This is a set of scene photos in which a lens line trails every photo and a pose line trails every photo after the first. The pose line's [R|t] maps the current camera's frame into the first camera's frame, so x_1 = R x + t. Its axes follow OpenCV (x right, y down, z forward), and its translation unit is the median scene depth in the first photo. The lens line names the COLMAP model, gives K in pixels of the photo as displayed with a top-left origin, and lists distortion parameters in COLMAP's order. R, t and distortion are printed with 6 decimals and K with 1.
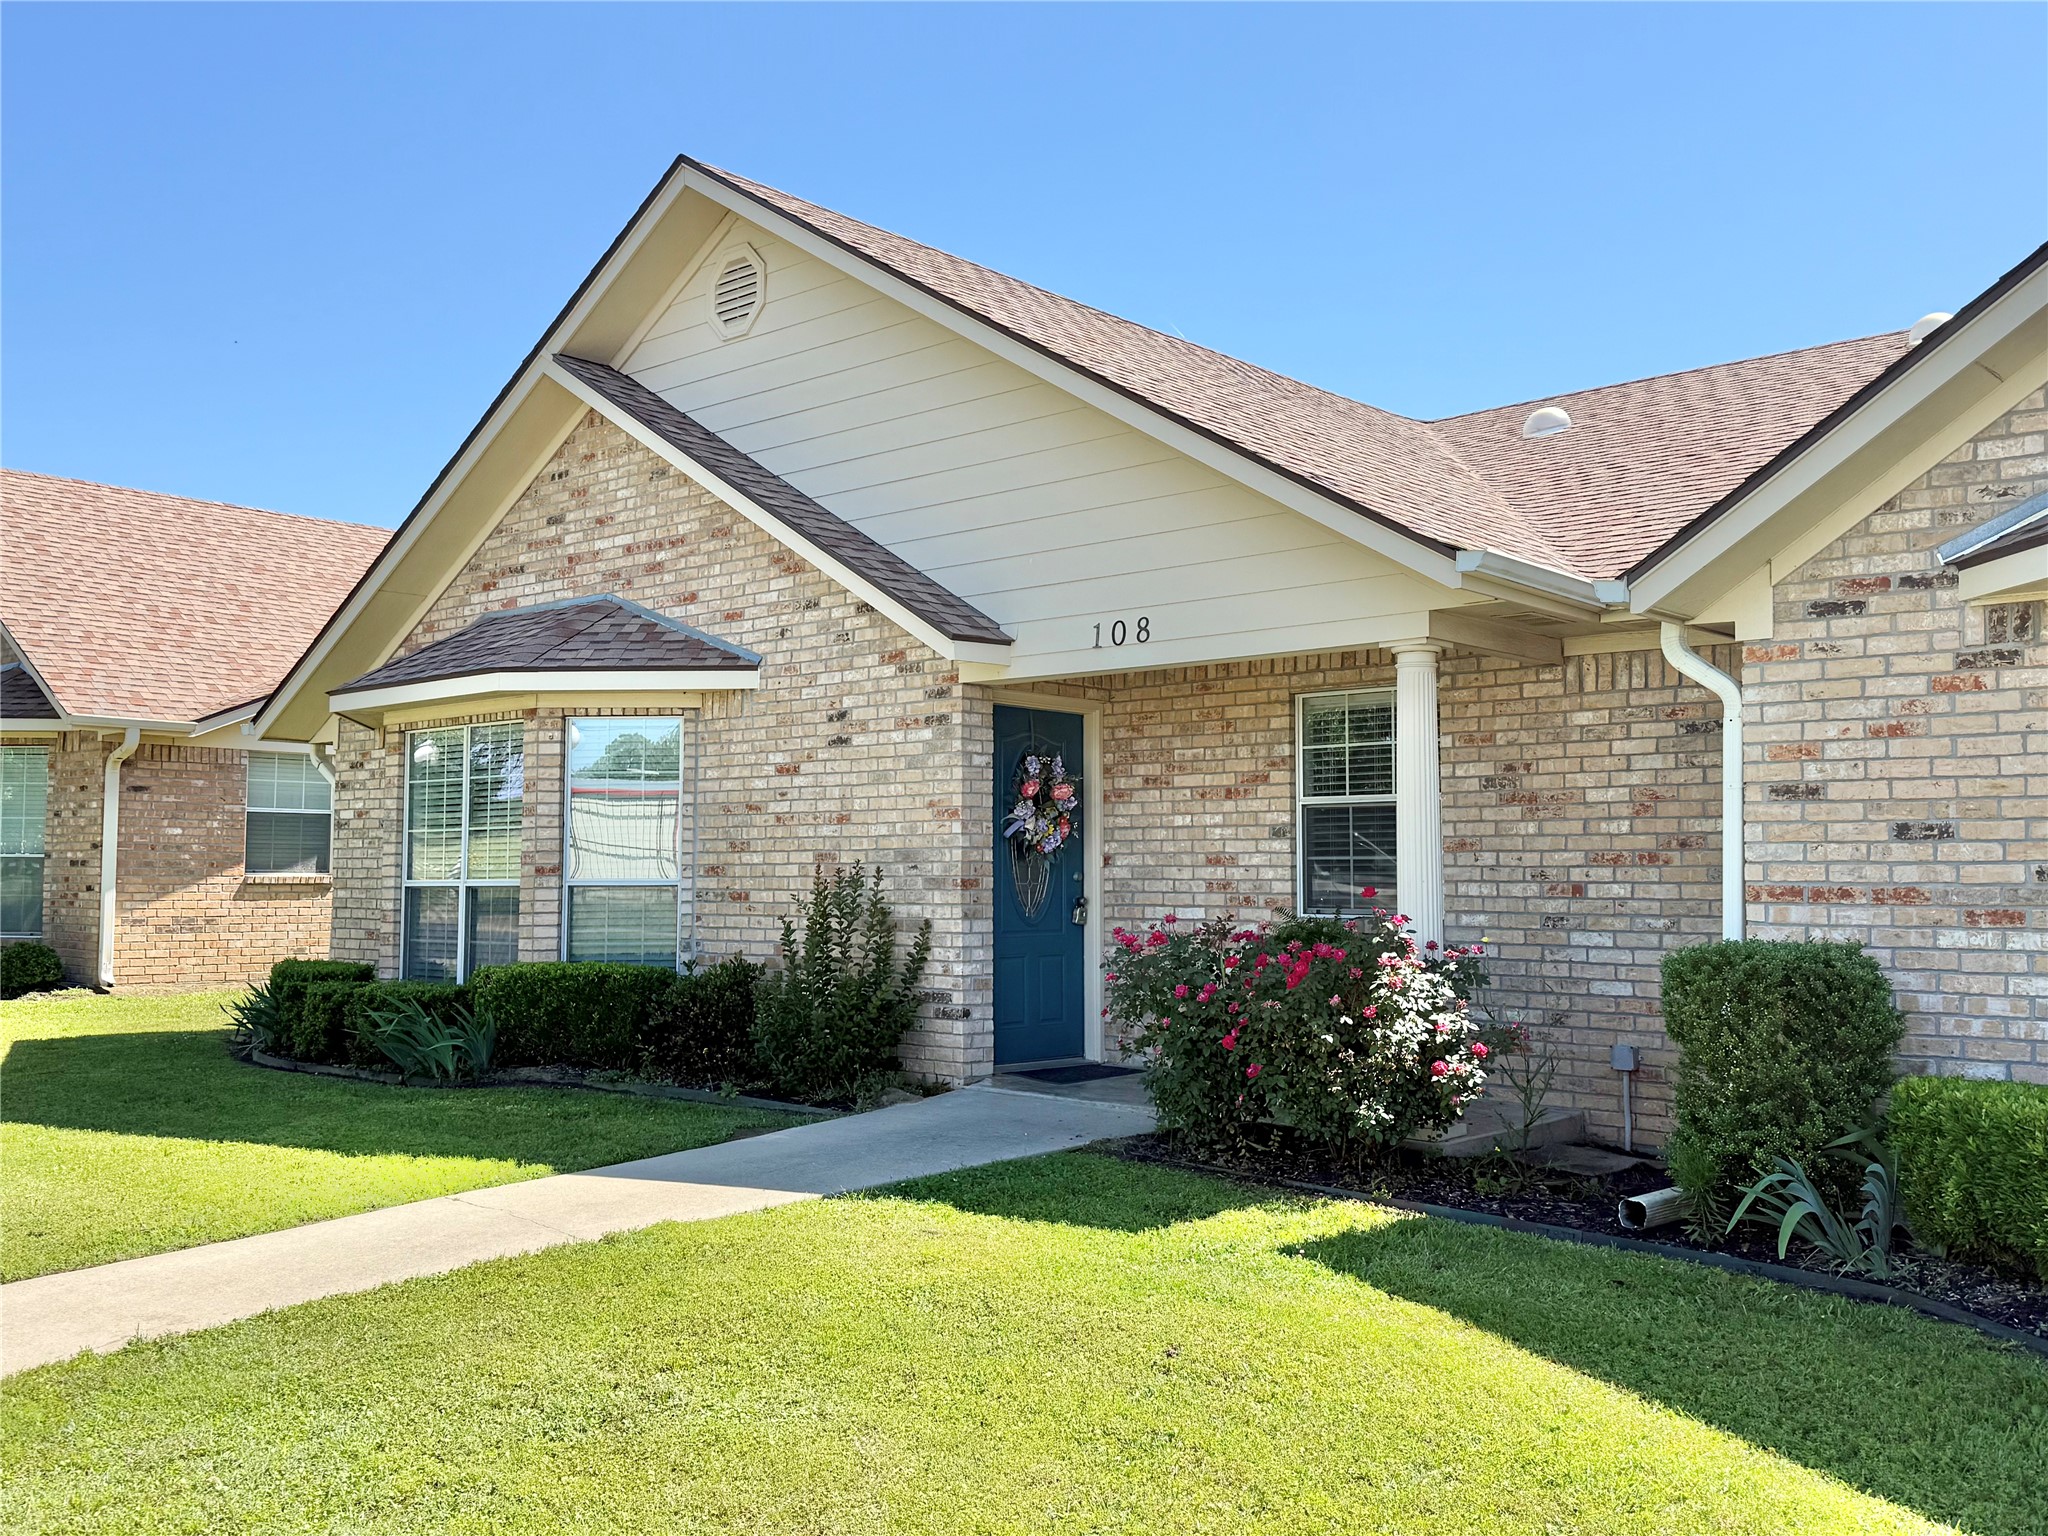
lens RADIAL K [[1867.8, 0, 1024.4], [0, 1867.8, 755.3], [0, 0, 1]] dist [0.123358, 0.000000]
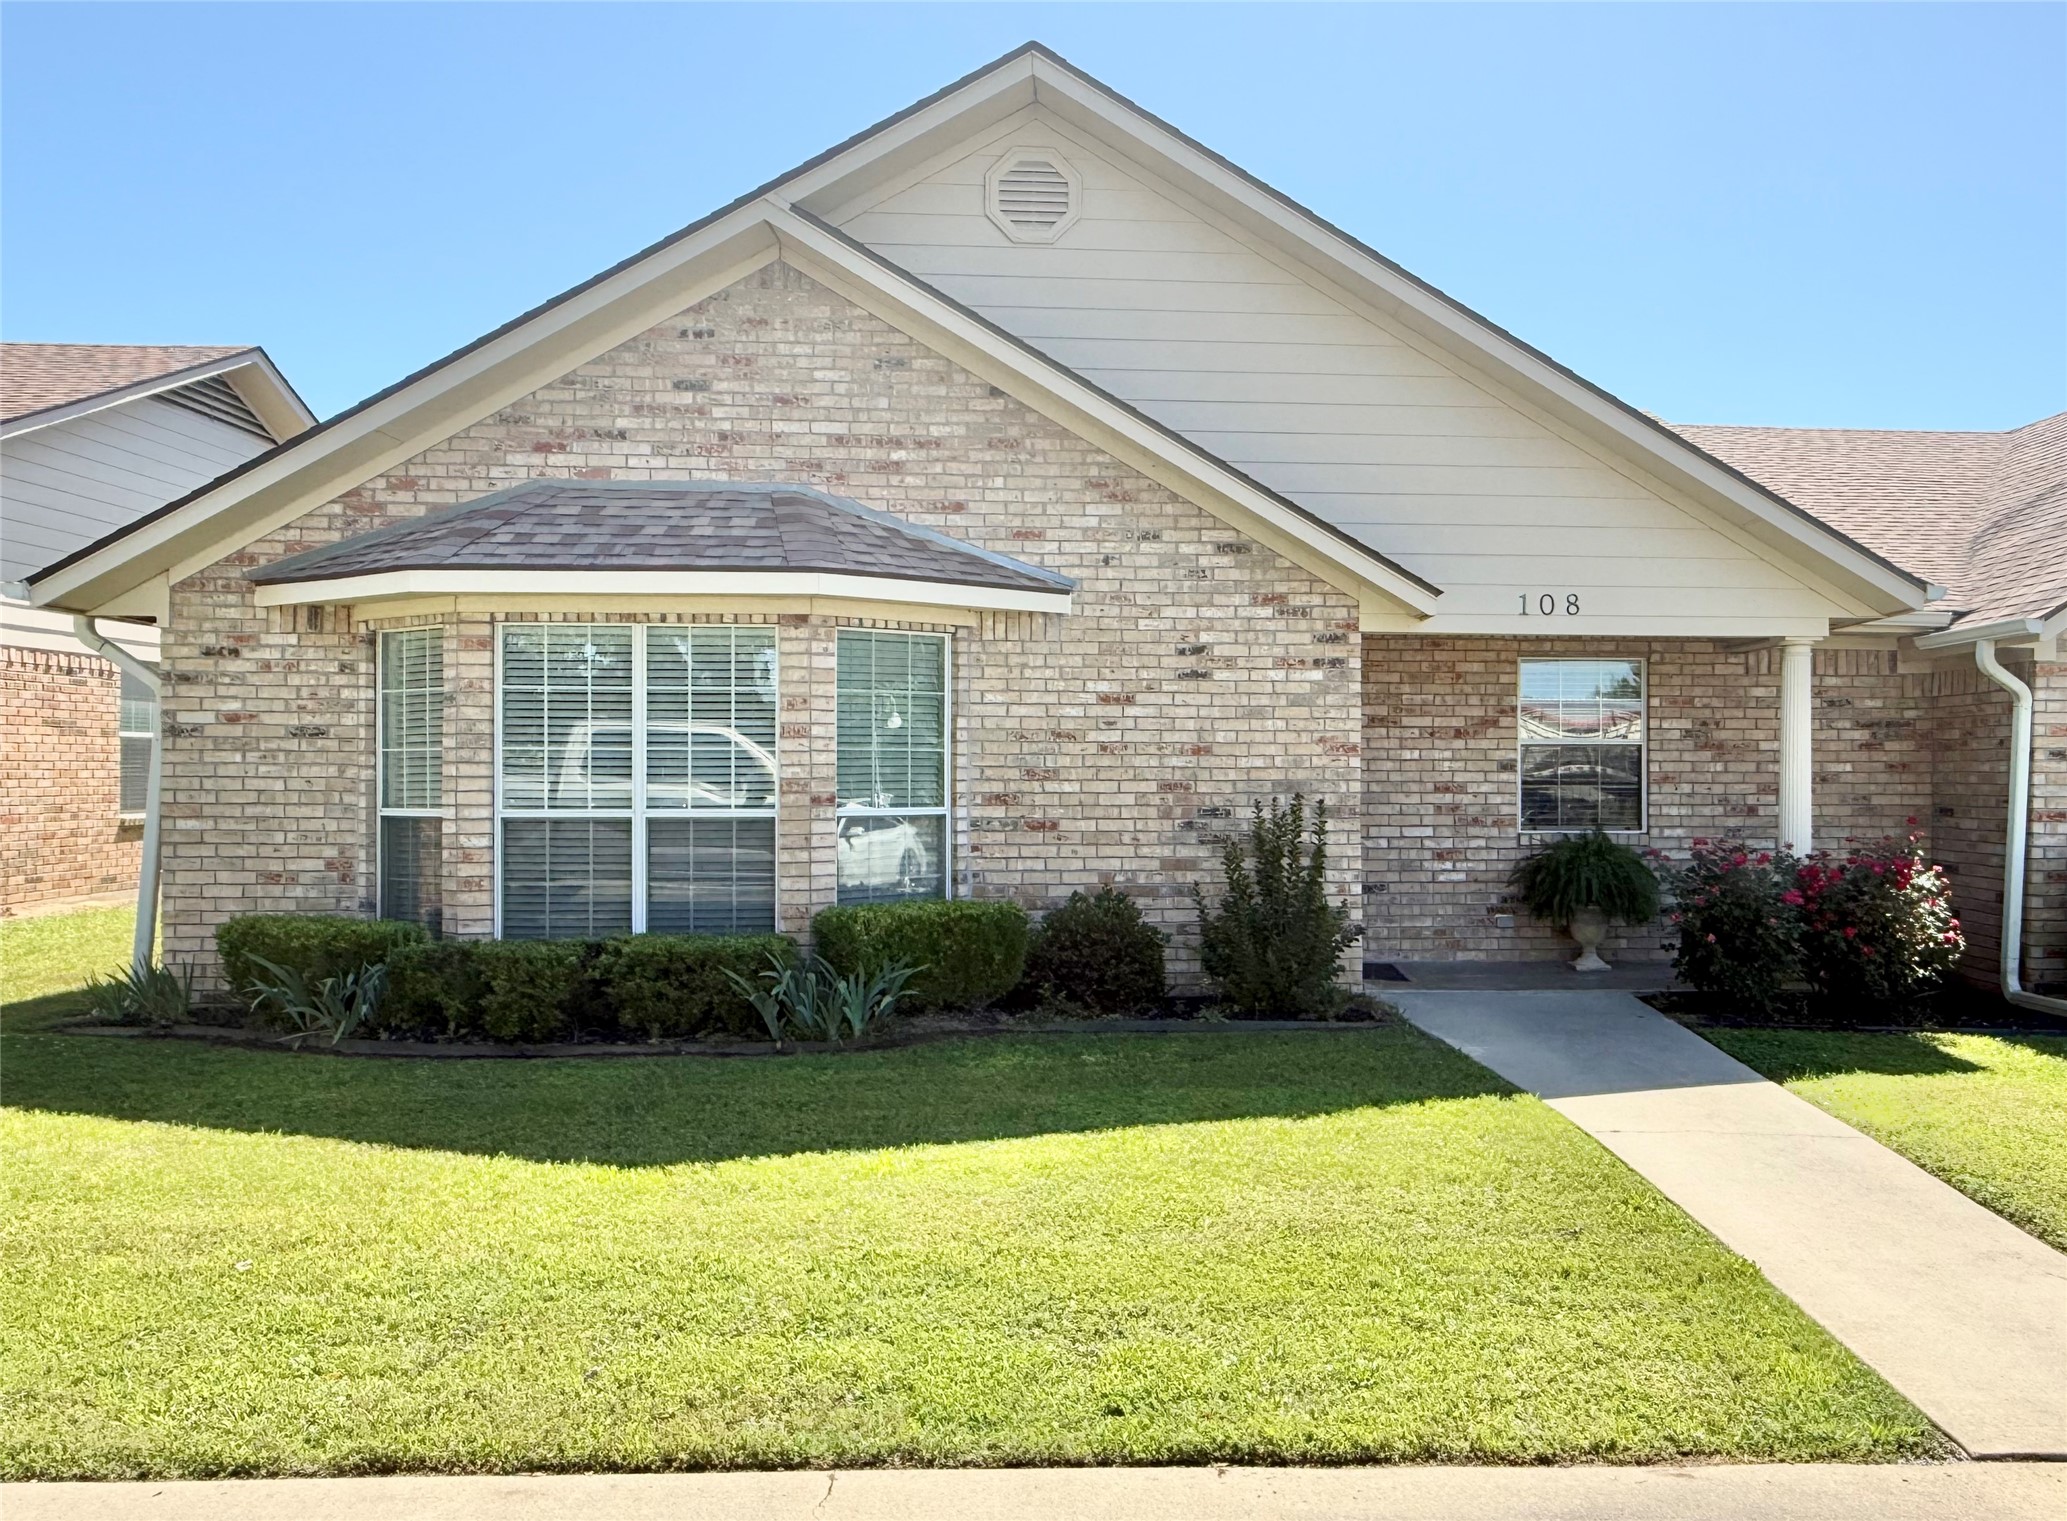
lens RADIAL K [[1658.6, 0, 1042.1], [0, 1658.6, 761.3], [0, 0, 1]] dist [0.002216, -0.006850]
pose [[0.682915, 0.000642, 0.730497, -0.817960], [-0.050810, 0.997619, 0.046624, 0.001660], [-0.728729, -0.068956, 0.681322, 0.432043]]
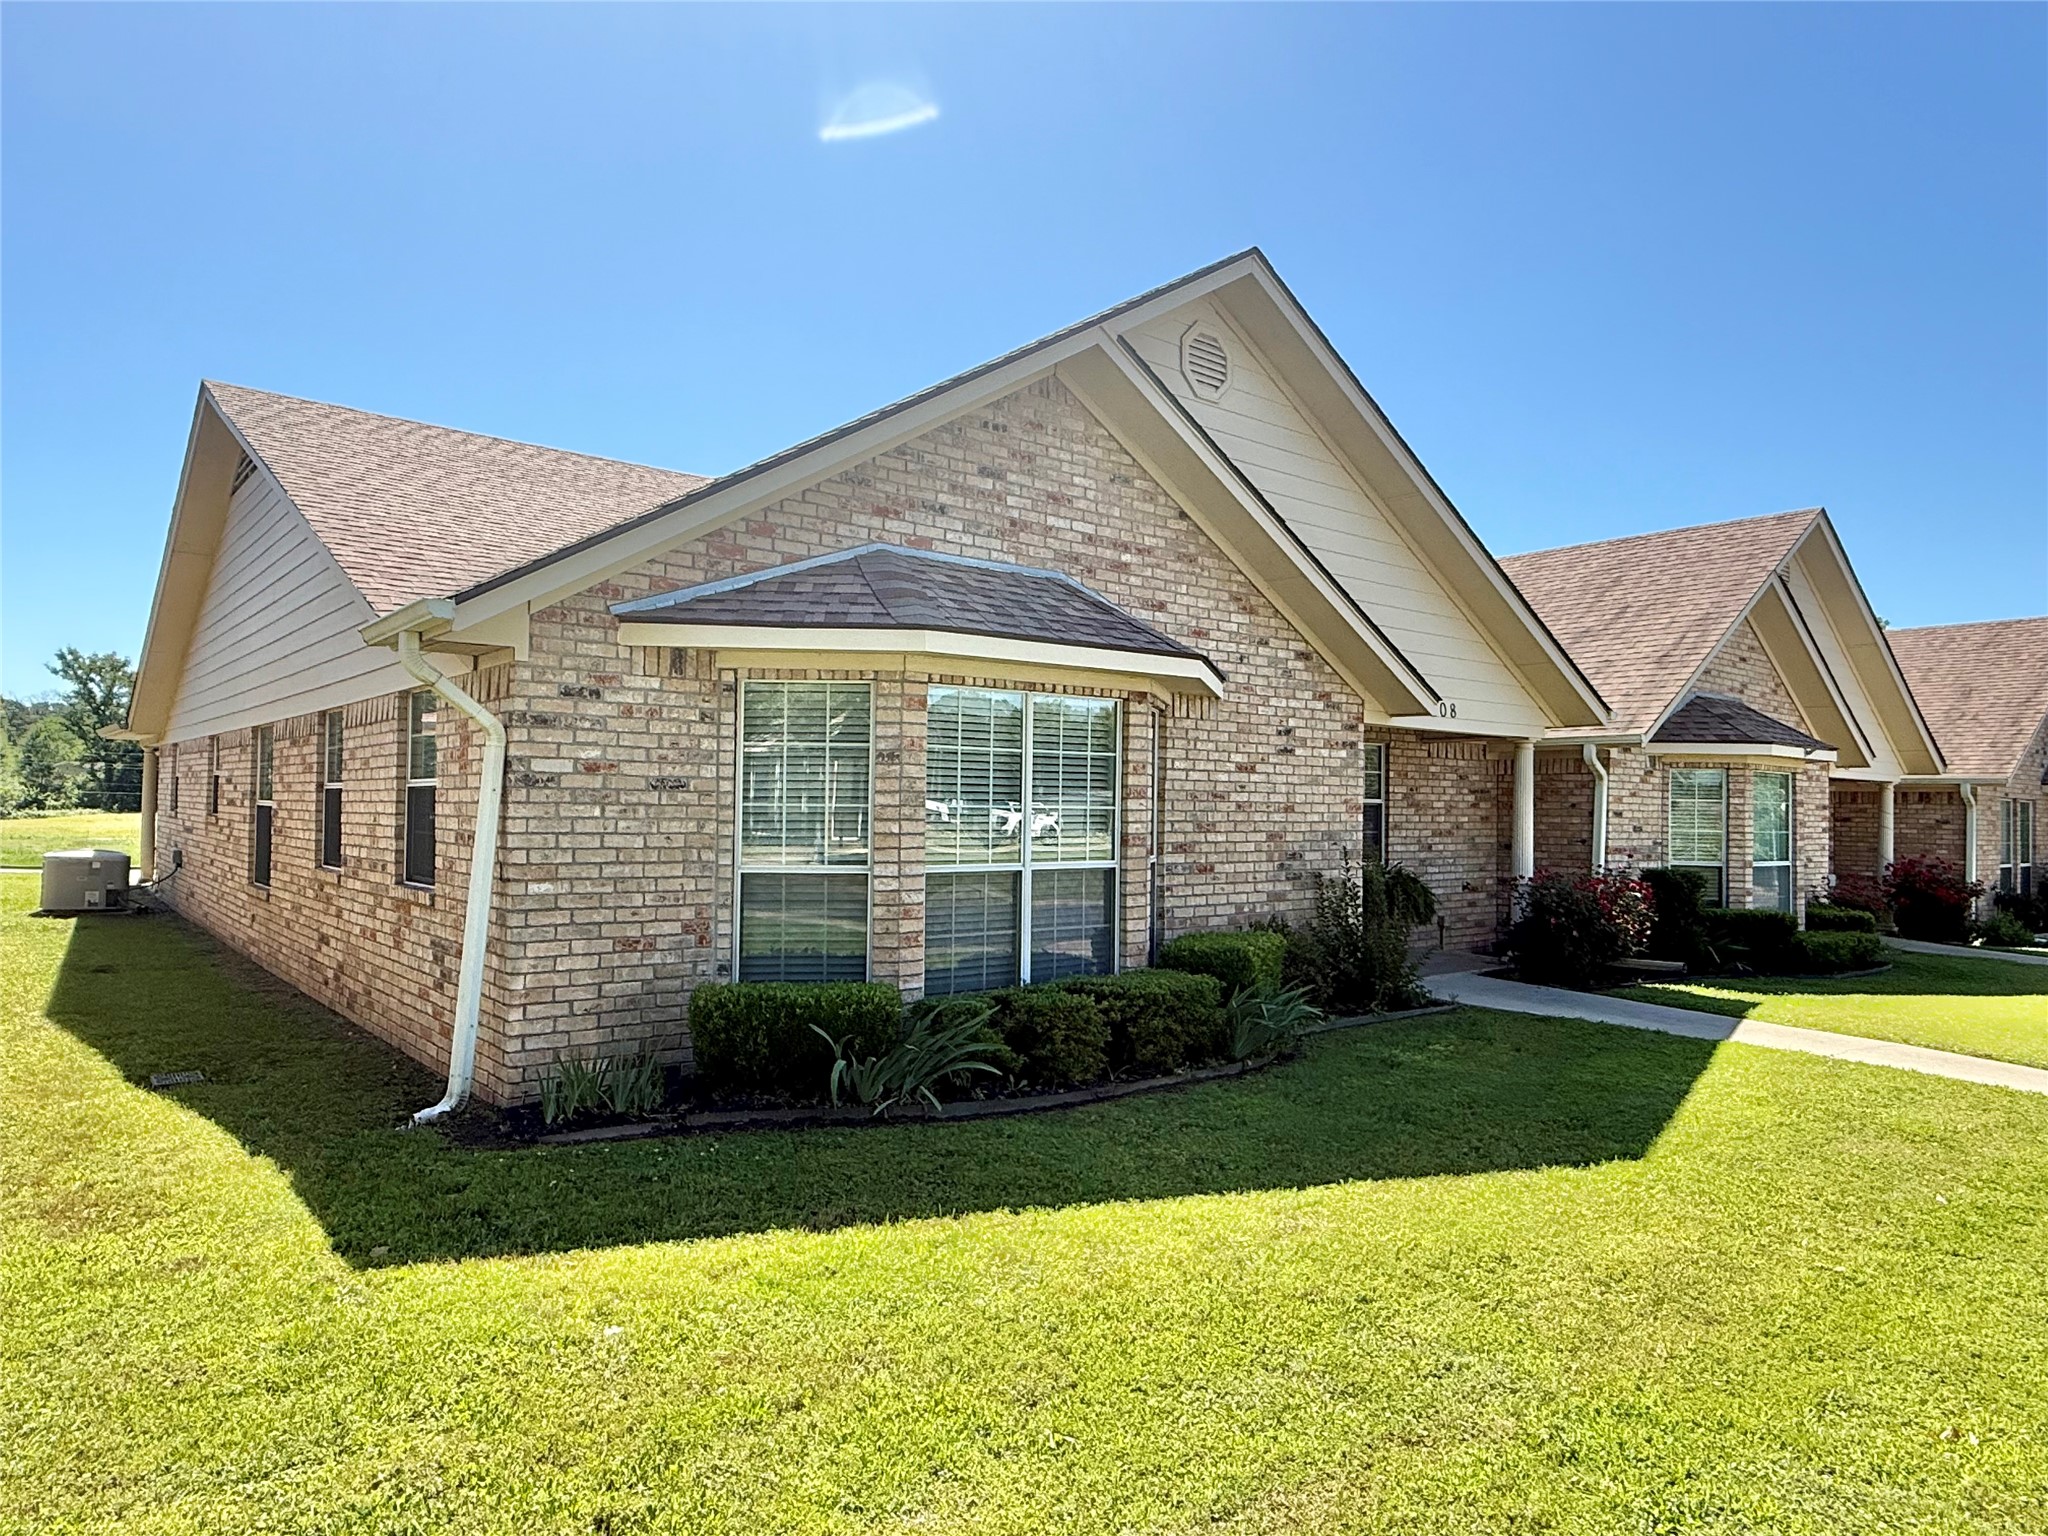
lens RADIAL K [[1358.2, 0, 1020.4], [0, 1358.2, 763.1], [0, 0, 1]] dist [0.001343, 0.000406]
pose [[0.112694, 0.027391, 0.993252, -1.082744], [-0.082193, 0.996451, -0.018154, 0.034433], [-0.990224, -0.079592, 0.114546, 1.068559]]
